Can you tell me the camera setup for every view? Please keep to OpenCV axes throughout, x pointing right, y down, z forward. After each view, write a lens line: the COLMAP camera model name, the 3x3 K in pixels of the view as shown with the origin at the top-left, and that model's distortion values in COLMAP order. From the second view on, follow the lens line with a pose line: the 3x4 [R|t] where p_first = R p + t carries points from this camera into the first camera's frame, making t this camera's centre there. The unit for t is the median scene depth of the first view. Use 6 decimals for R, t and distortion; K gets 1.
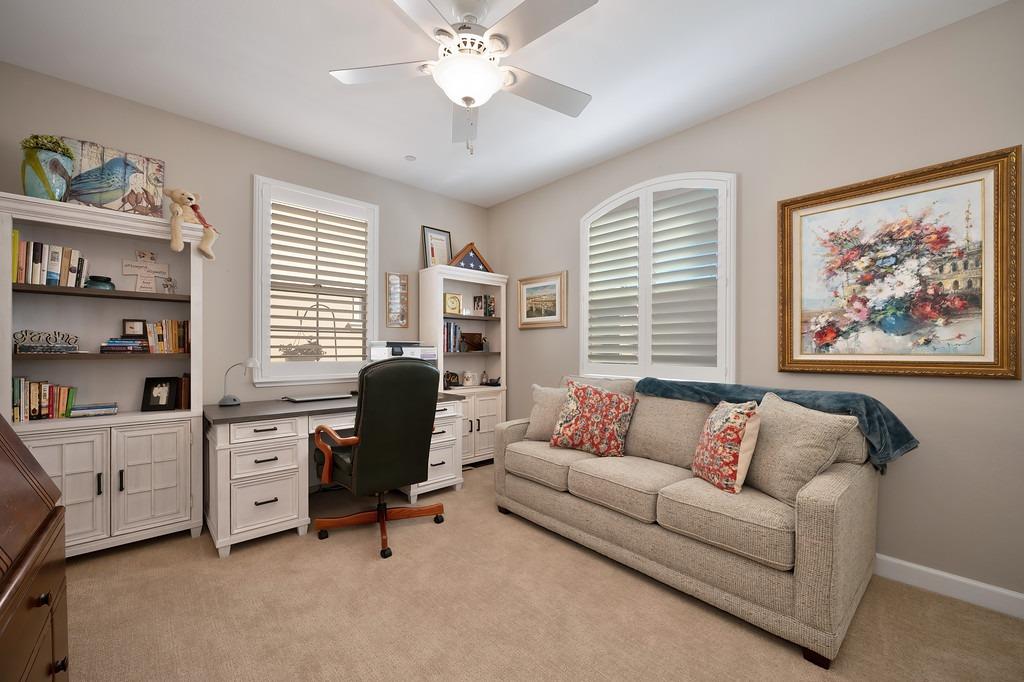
lens RADIAL K [[408.5, 0, 514.1], [0, 408.5, 344.9], [0, 0, 1]] dist [-0.000853, -0.000651]
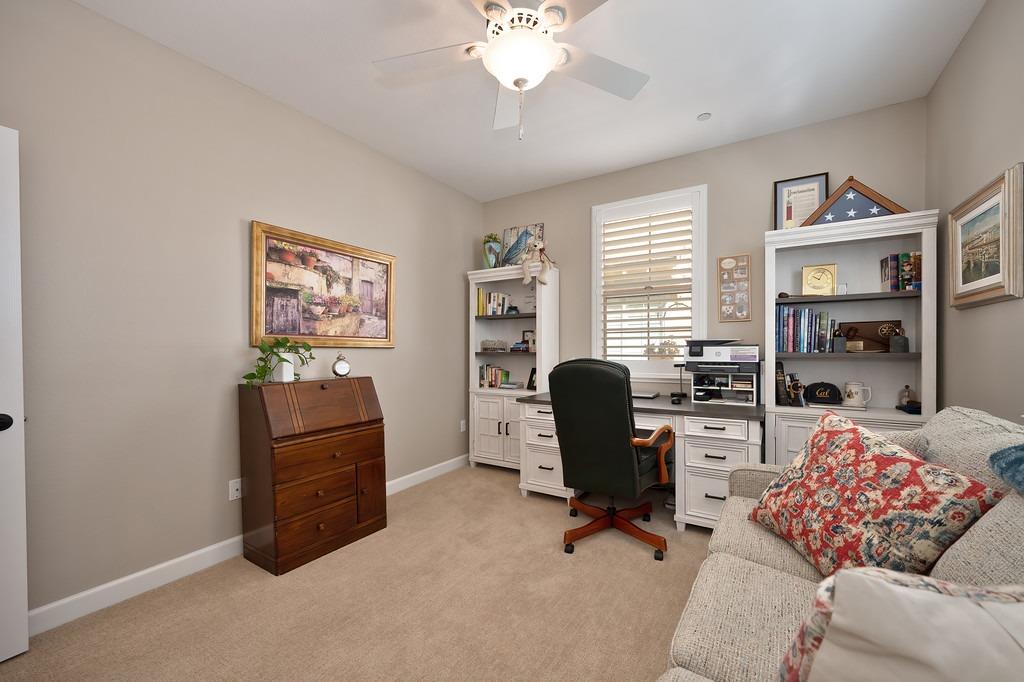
lens RADIAL K [[408.5, 0, 514.6], [0, 408.5, 345.1], [0, 0, 1]] dist [-0.000853, -0.000651]
pose [[0.245117, -0.010282, -0.969439, 0.564057], [0.012677, 0.999892, -0.007399, 0.004557], [0.969411, -0.010476, 0.245221, 0.541114]]
